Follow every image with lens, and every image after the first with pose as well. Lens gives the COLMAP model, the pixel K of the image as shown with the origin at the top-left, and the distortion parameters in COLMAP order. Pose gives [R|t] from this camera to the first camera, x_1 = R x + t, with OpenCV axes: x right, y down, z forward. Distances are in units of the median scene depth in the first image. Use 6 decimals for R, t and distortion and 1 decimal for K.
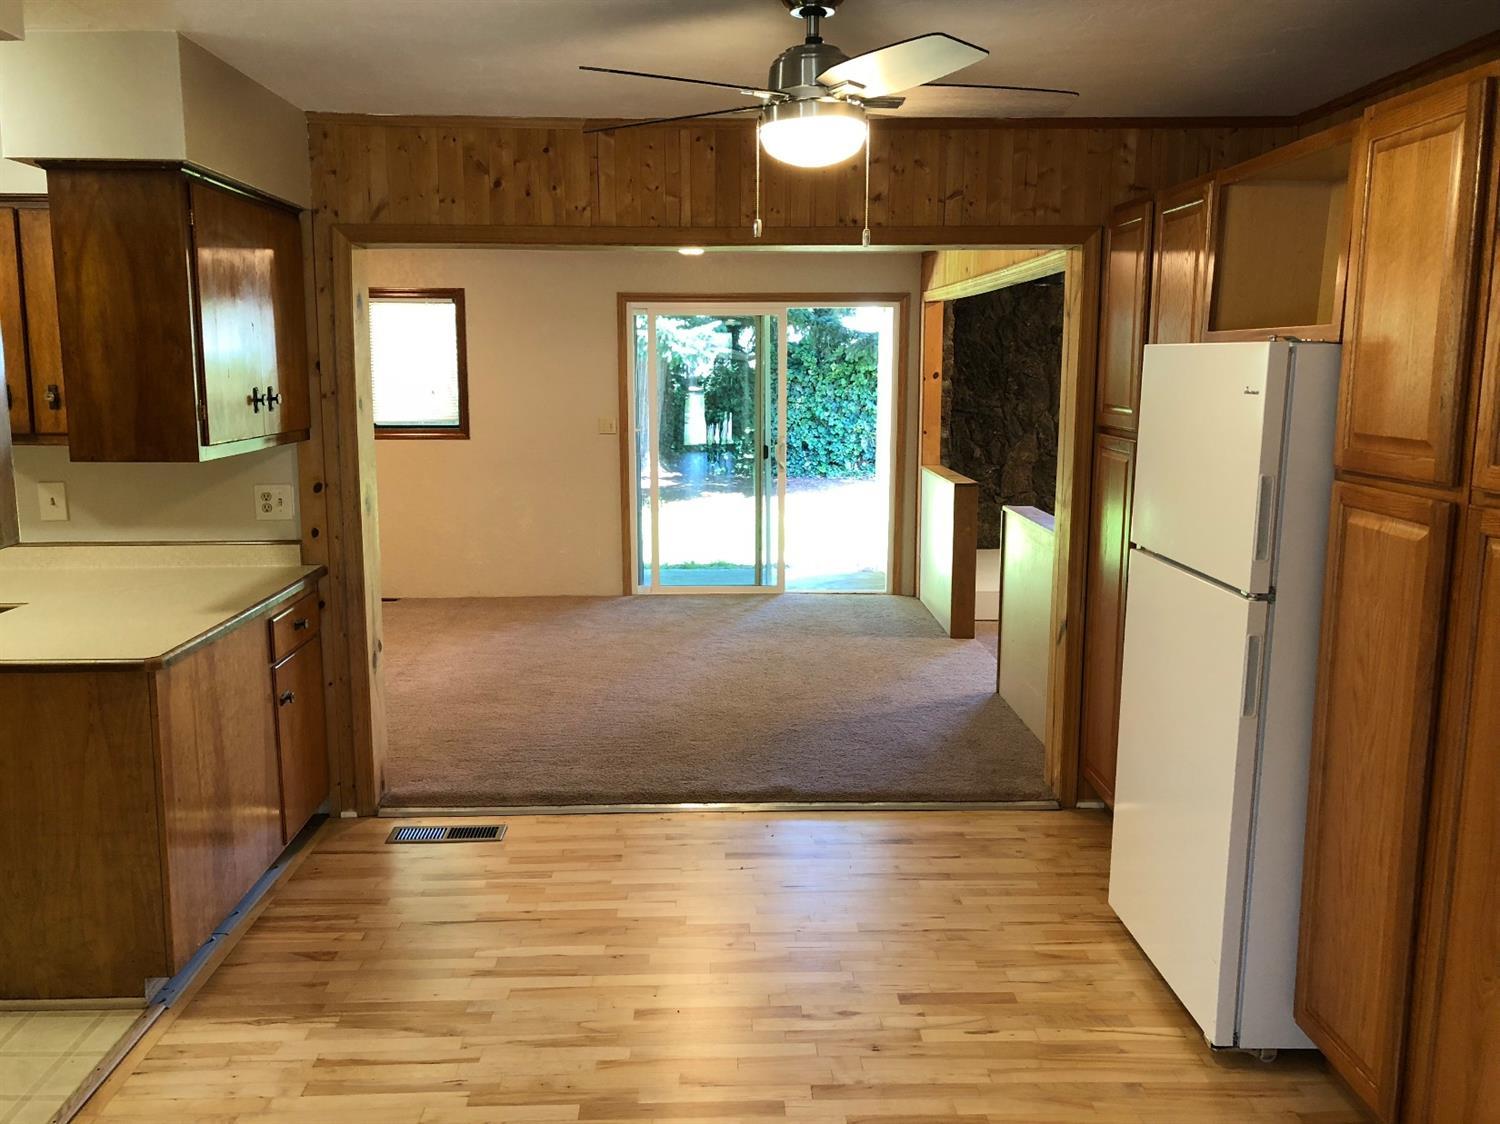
lens RADIAL K [[1230.4, 0, 750.0], [0, 1230.4, 562.0], [0, 0, 1]] dist [0.036779, -0.006950]
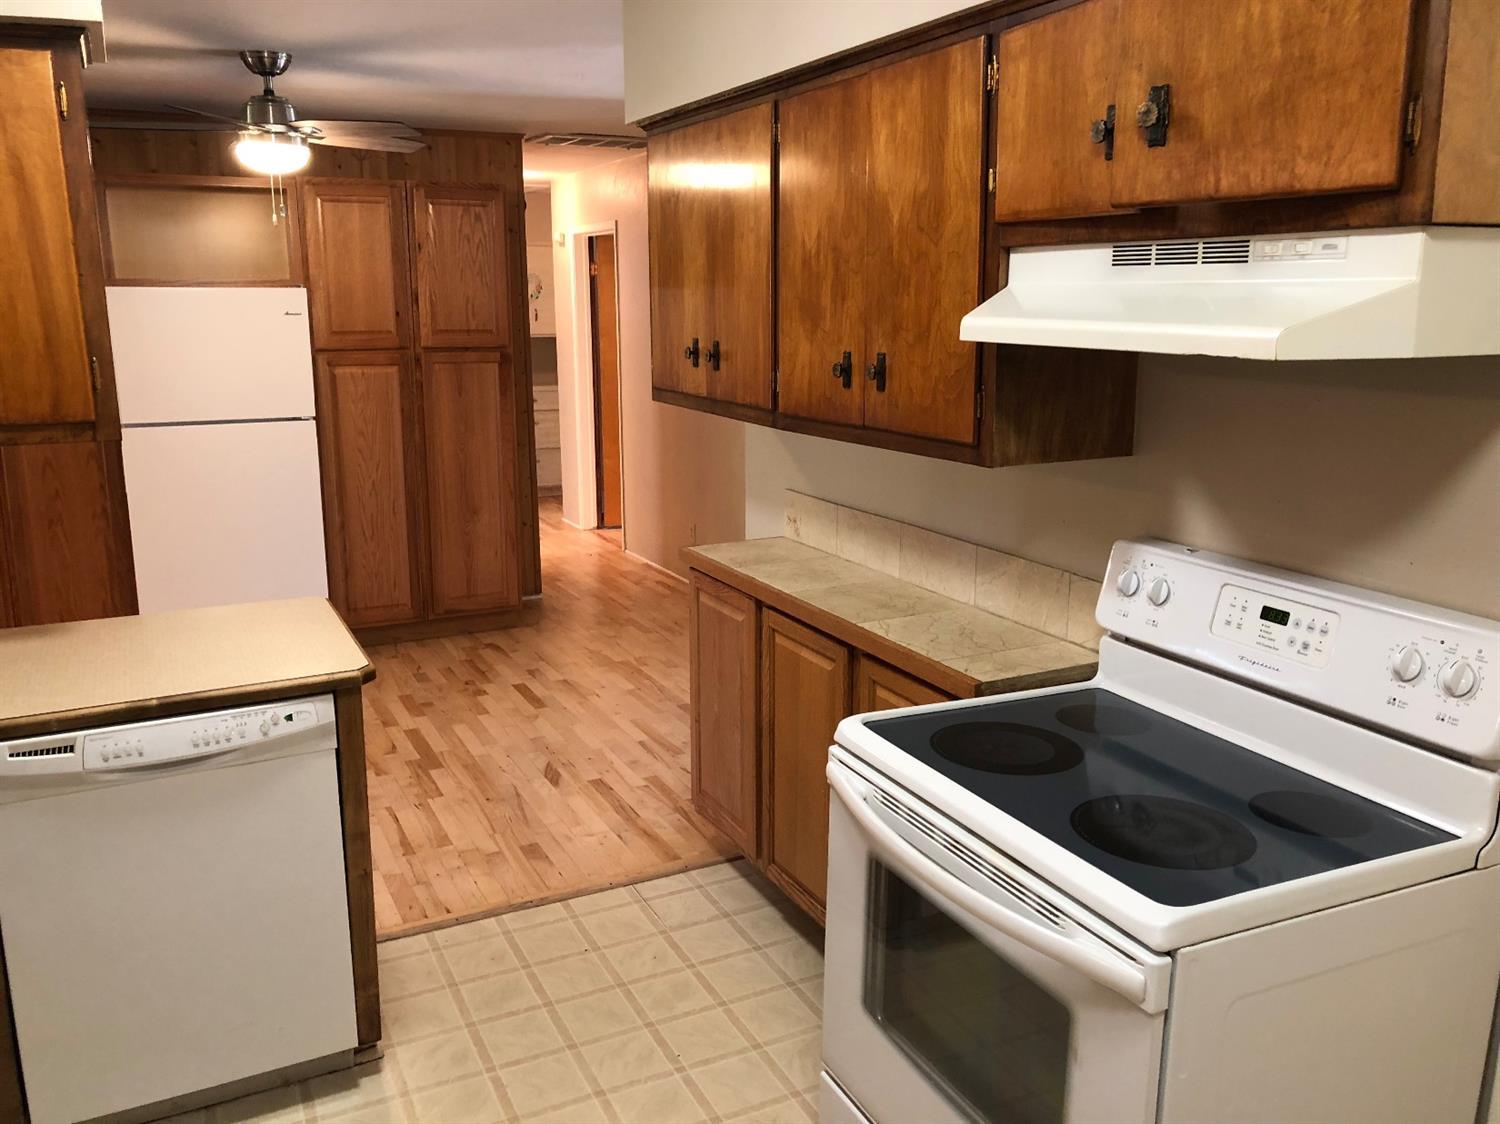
lens RADIAL K [[1214.1, 0, 750.0], [0, 1214.1, 562.0], [0, 0, 1]] dist [0.038613, 0.009712]
pose [[-0.419148, -0.194813, 0.886771, -0.552523], [0.146124, 0.949501, 0.277661, -0.063896], [-0.896082, 0.245959, -0.369515, 0.383989]]
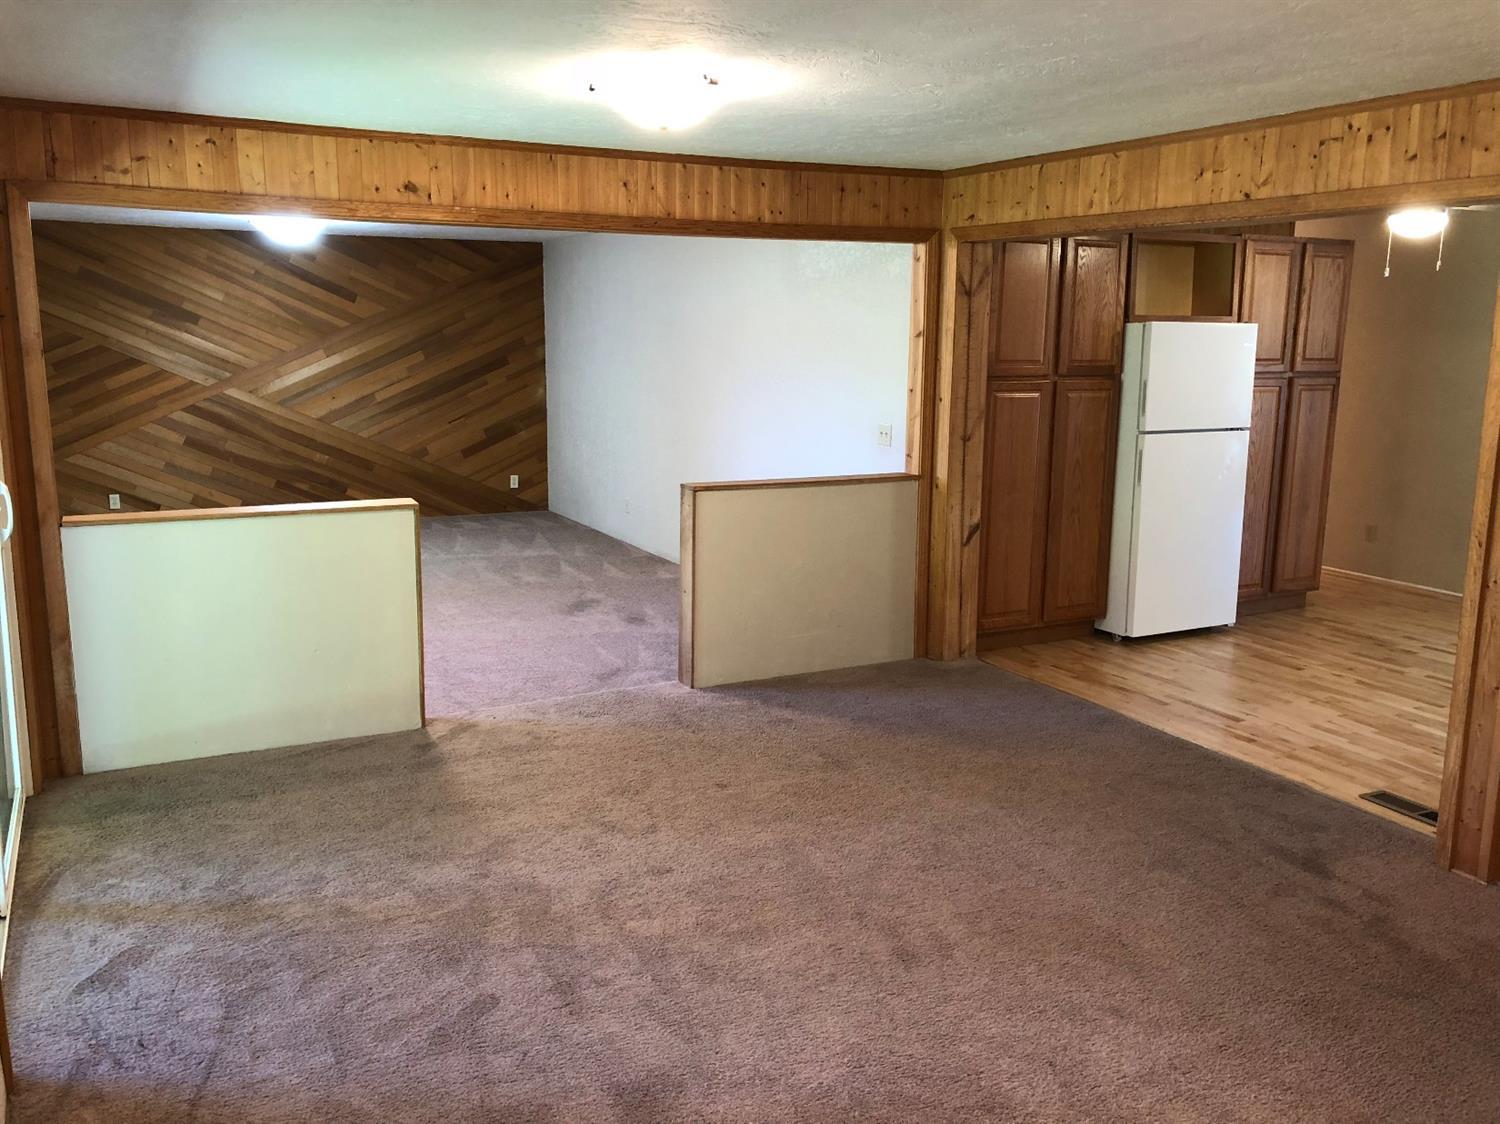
lens RADIAL K [[1220.2, 0, 746.3], [0, 1220.2, 549.9], [0, 0, 1]] dist [0.009345, 0.005610]
pose [[-0.434058, -0.170523, 0.884599, -0.442324], [0.133670, 0.958863, 0.250428, -0.157740], [-0.890913, 0.226944, -0.393408, 0.956546]]
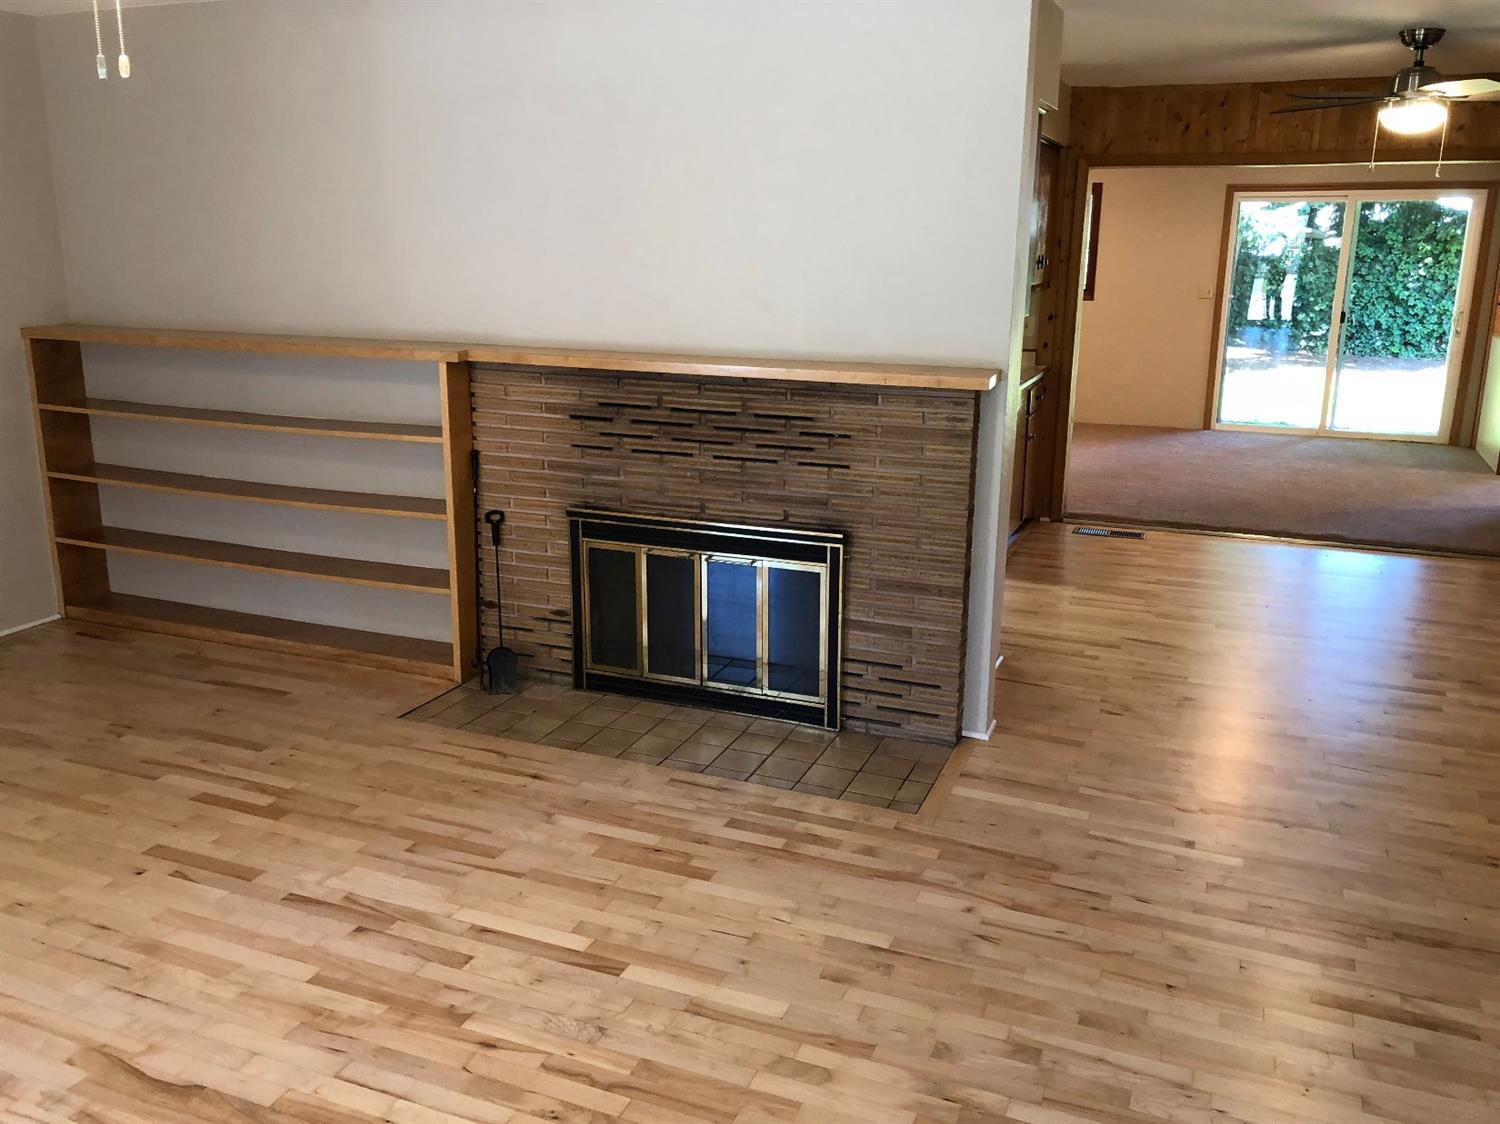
lens RADIAL K [[1255.6, 0, 752.2], [0, 1255.6, 547.3], [0, 0, 1]] dist [0.026879, 0.015092]
pose [[0.917132, 0.105240, -0.384440, -0.018091], [-0.074246, 0.992739, 0.094639, 0.060357], [0.391608, -0.058254, 0.918286, -0.379035]]
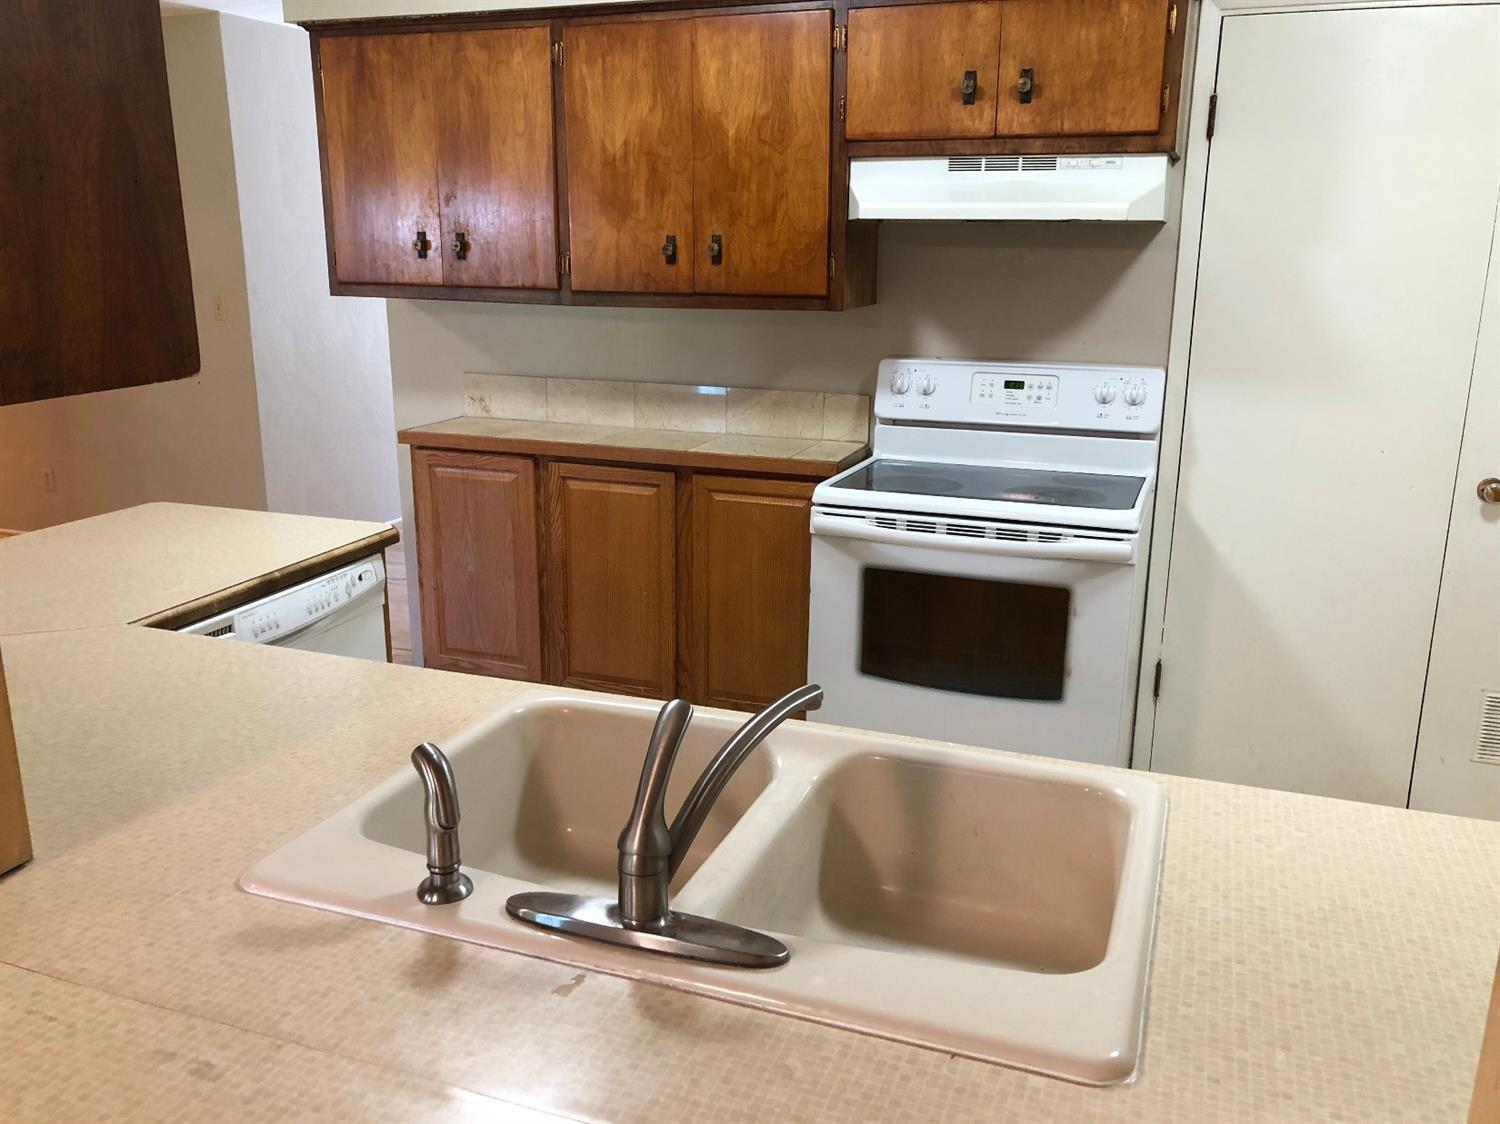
lens RADIAL K [[1222.2, 0, 749.5], [0, 1222.2, 558.0], [0, 0, 1]] dist [0.036677, -0.048468]
pose [[-0.925696, -0.102477, 0.364123, -0.459742], [0.053138, 0.917830, 0.393400, -0.084652], [-0.374517, 0.383518, -0.844186, 0.603081]]
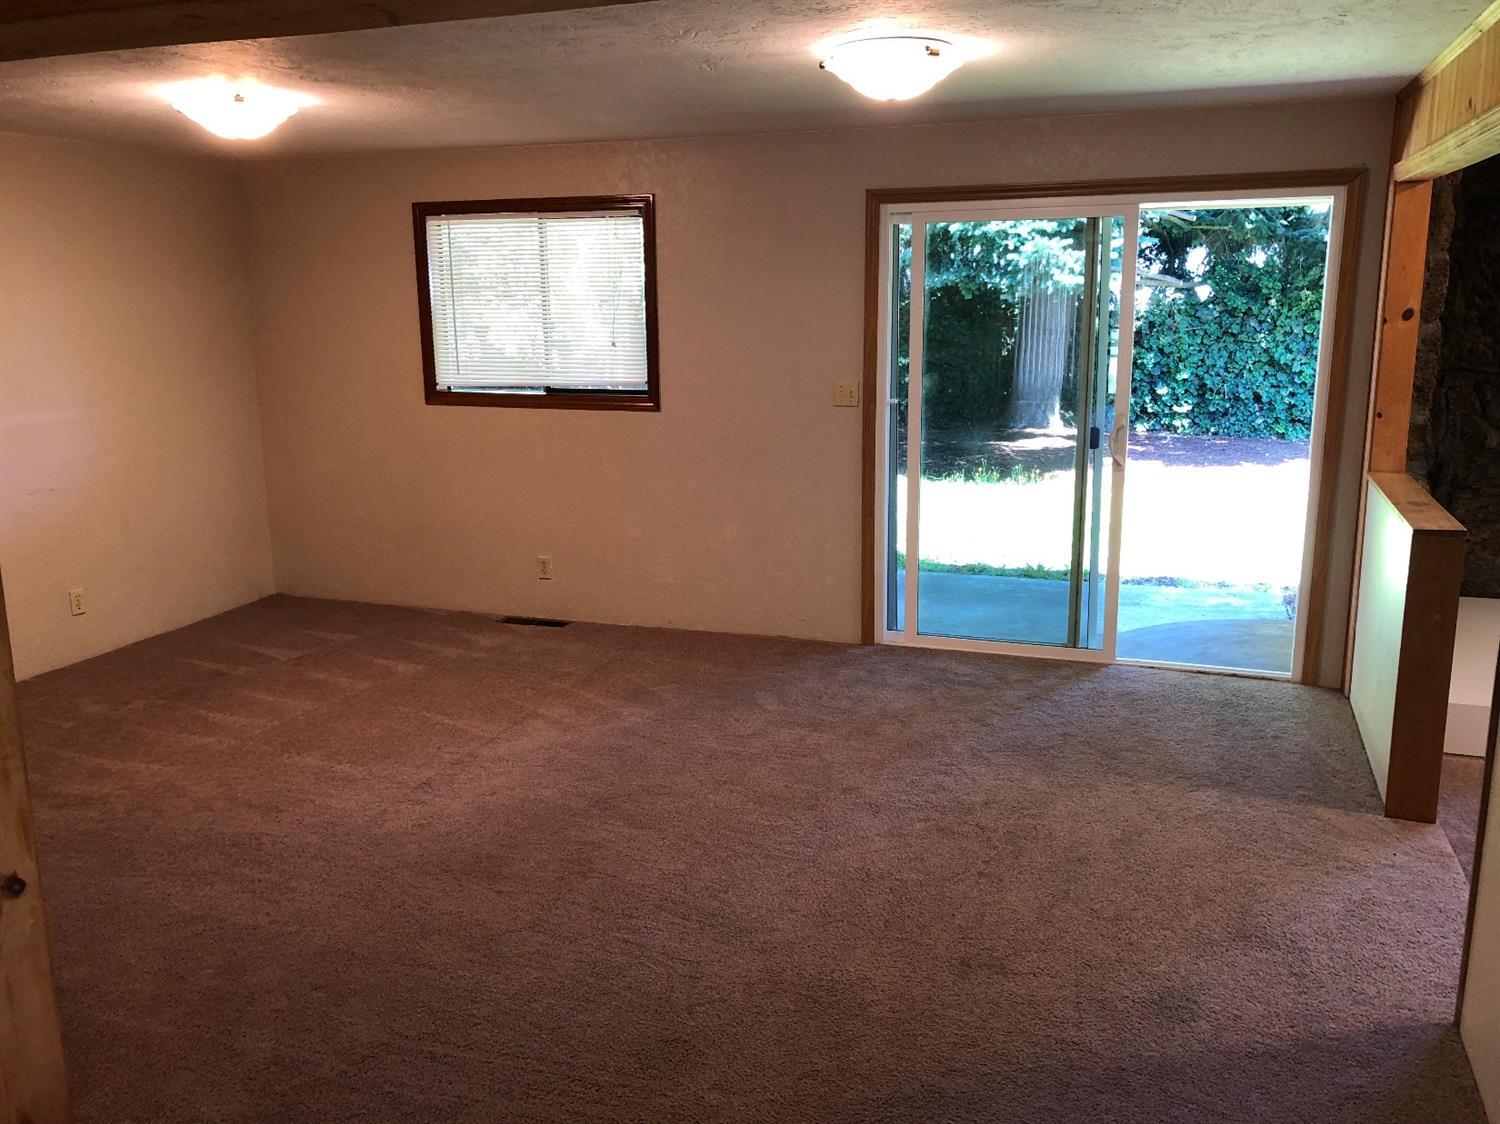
lens RADIAL K [[1222.2, 0, 749.5], [0, 1222.2, 558.0], [0, 0, 1]] dist [0.036677, -0.048468]
pose [[0.928927, 0.065735, -0.364380, 0.082765], [-0.046339, 0.997017, 0.061730, -0.060721], [0.367351, -0.040458, 0.929202, 0.360667]]
